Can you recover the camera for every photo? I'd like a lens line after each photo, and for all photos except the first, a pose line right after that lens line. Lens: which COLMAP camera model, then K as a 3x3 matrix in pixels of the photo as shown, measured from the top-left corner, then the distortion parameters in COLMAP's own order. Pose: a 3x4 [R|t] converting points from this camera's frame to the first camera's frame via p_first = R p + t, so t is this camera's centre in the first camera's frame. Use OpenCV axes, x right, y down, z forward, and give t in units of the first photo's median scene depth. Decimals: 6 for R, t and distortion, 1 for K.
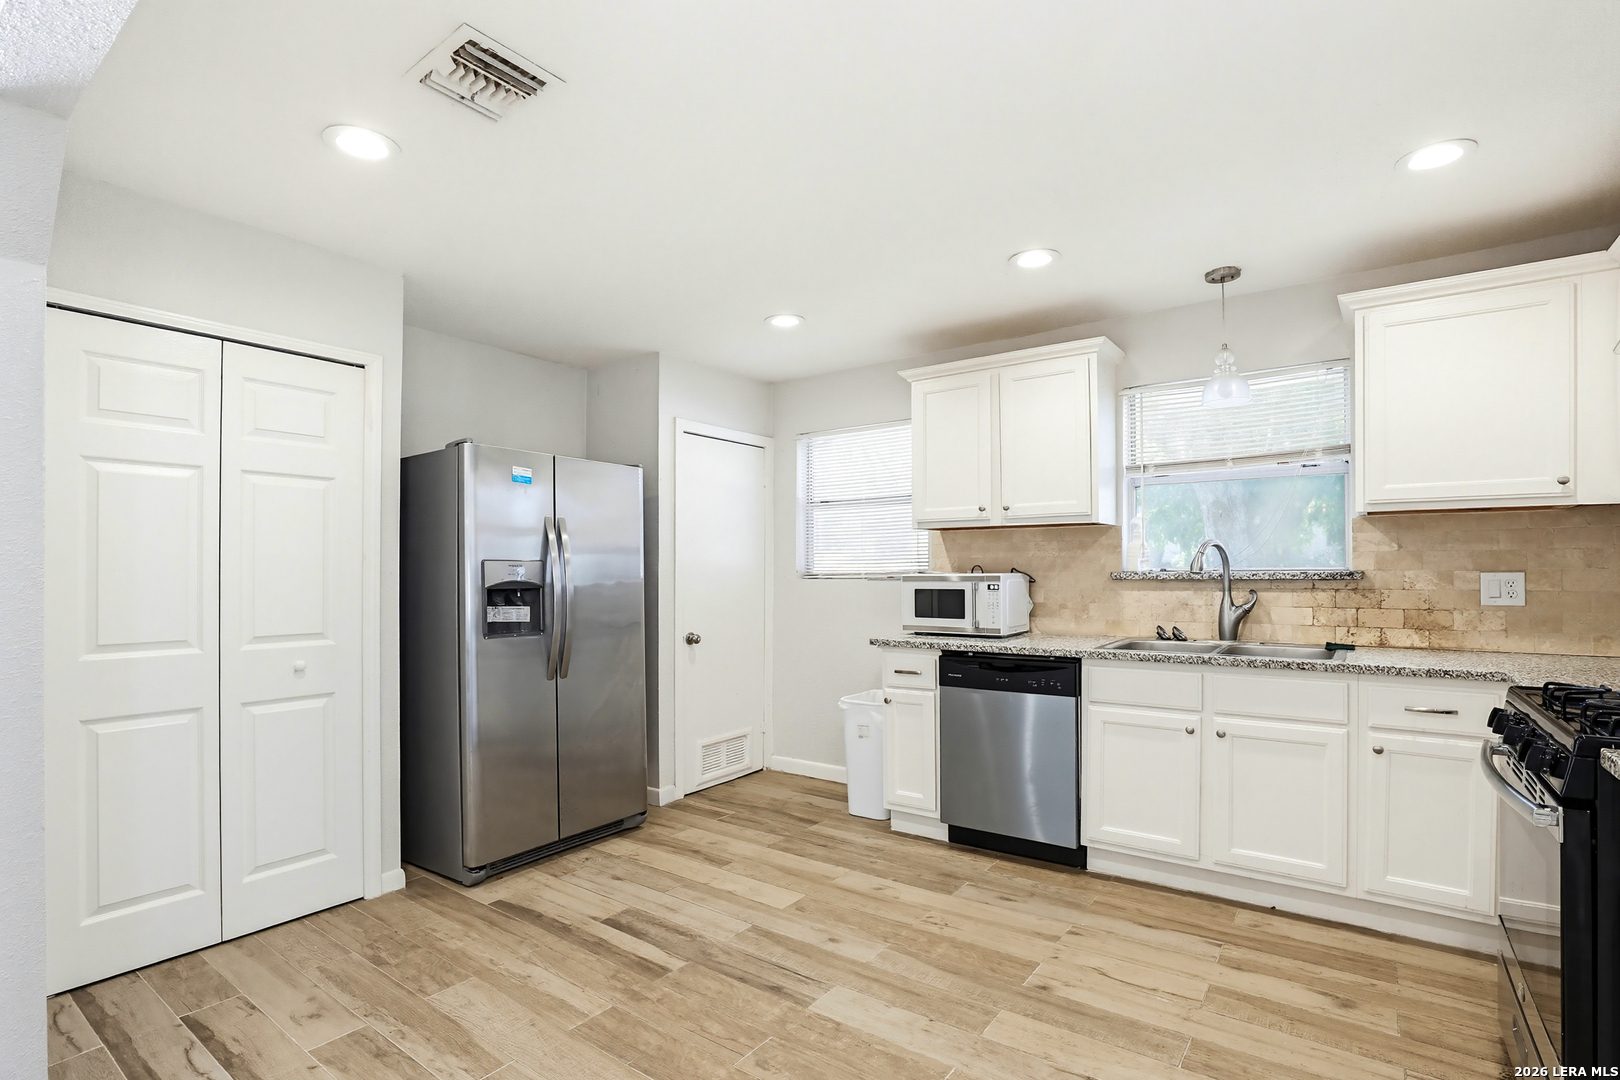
lens RADIAL K [[800.6, 0, 810.2], [0, 800.6, 575.5], [0, 0, 1]] dist [-0.040722, 0.001274]
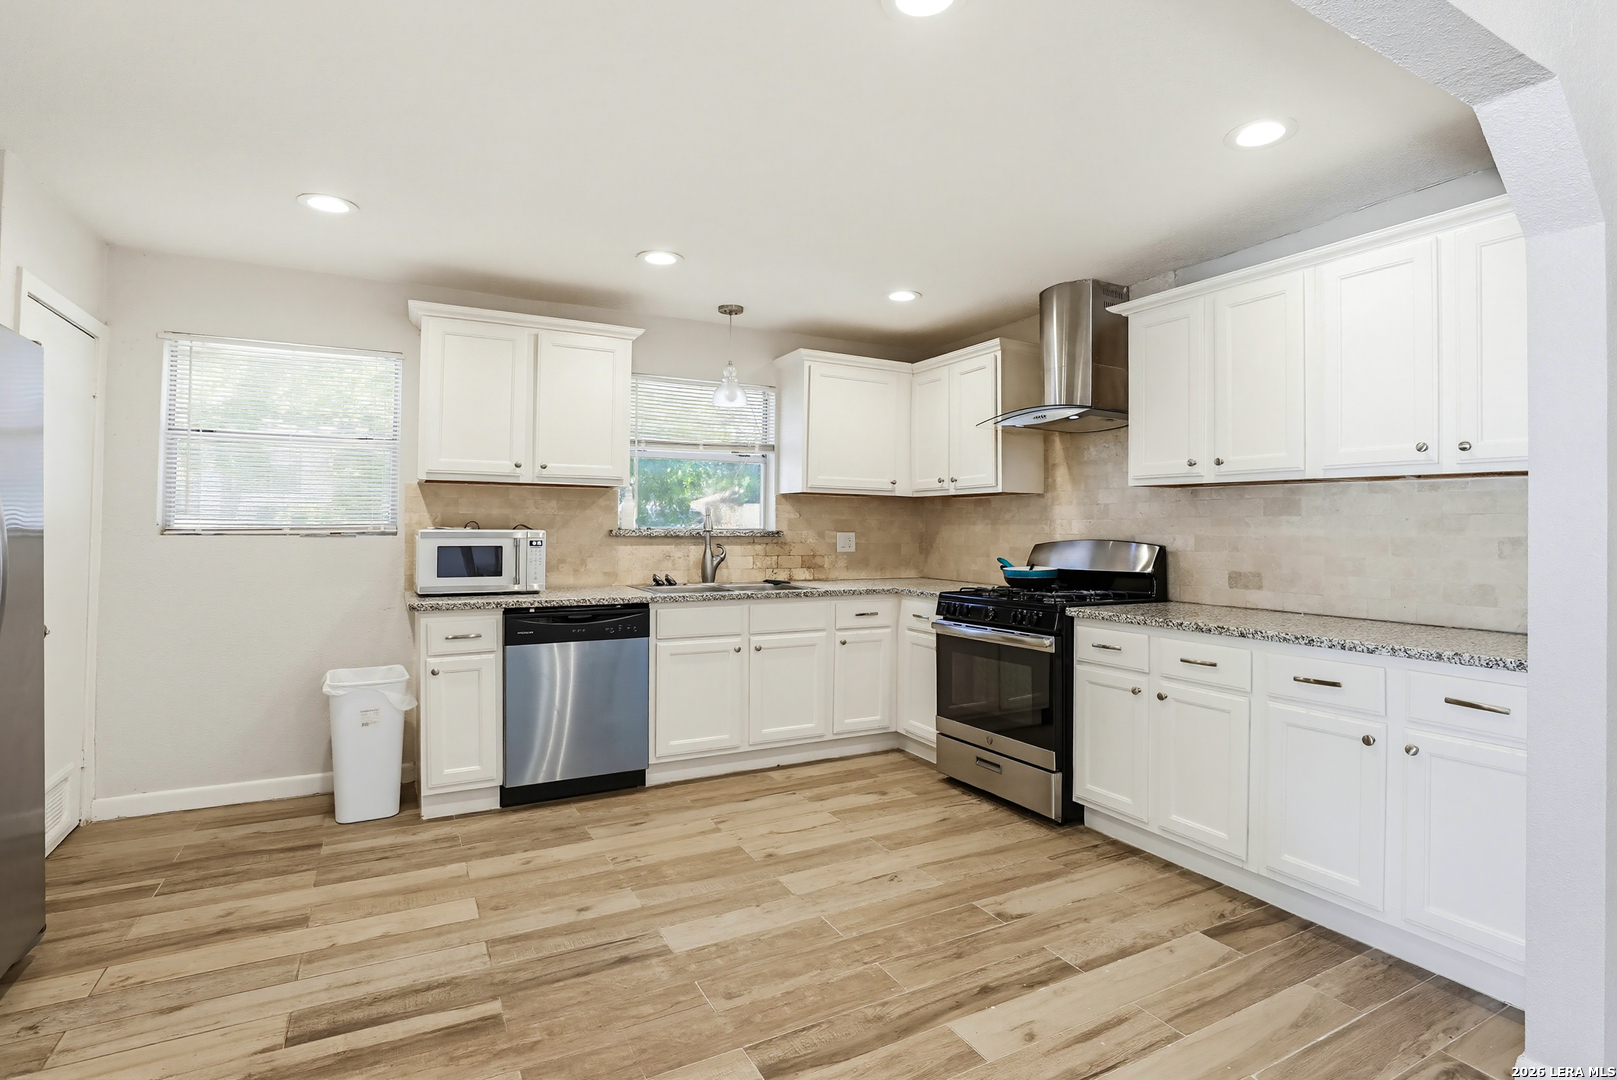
lens RADIAL K [[763.5, 0, 862.6], [0, 763.5, 524.6], [0, 0, 1]] dist [-0.030575, 0.001364]
pose [[0.407481, 0.015421, 0.913083, -0.562381], [-0.004786, 0.999880, -0.014751, 0.003276], [-0.913201, 0.001641, 0.407506, 0.262845]]
